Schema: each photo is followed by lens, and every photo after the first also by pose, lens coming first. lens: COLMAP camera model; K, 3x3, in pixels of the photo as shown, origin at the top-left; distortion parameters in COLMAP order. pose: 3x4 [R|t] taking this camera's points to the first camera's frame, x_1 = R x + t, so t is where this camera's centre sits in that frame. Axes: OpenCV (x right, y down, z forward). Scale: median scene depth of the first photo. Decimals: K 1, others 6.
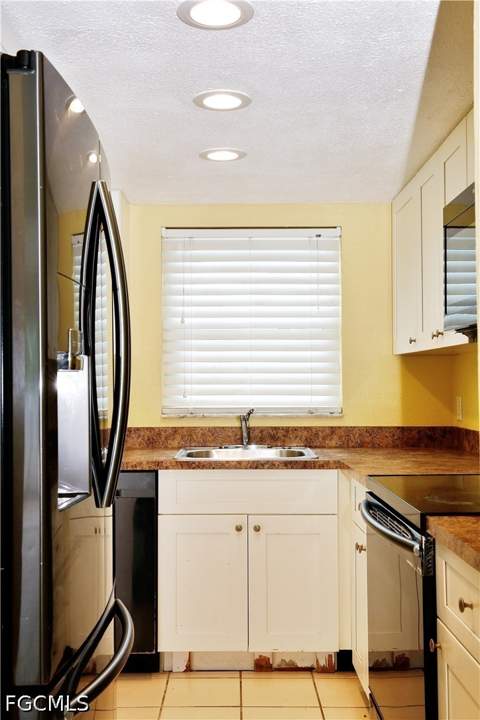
lens RADIAL K [[847.7, 0, 238.9], [0, 847.7, 360.6], [0, 0, 1]] dist [0.019143, 0.000000]
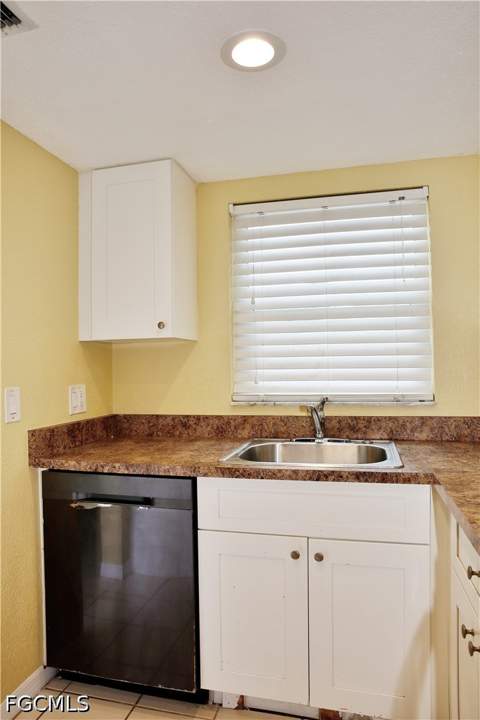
lens RADIAL K [[490.1, 0, 243.8], [0, 490.1, 362.6], [0, 0, 1]] dist [-0.075177, 0.003813]
pose [[0.970290, -0.014992, -0.241479, 0.053864], [0.019065, 0.999713, 0.014540, 0.012513], [0.241192, -0.018712, 0.970297, 0.481473]]
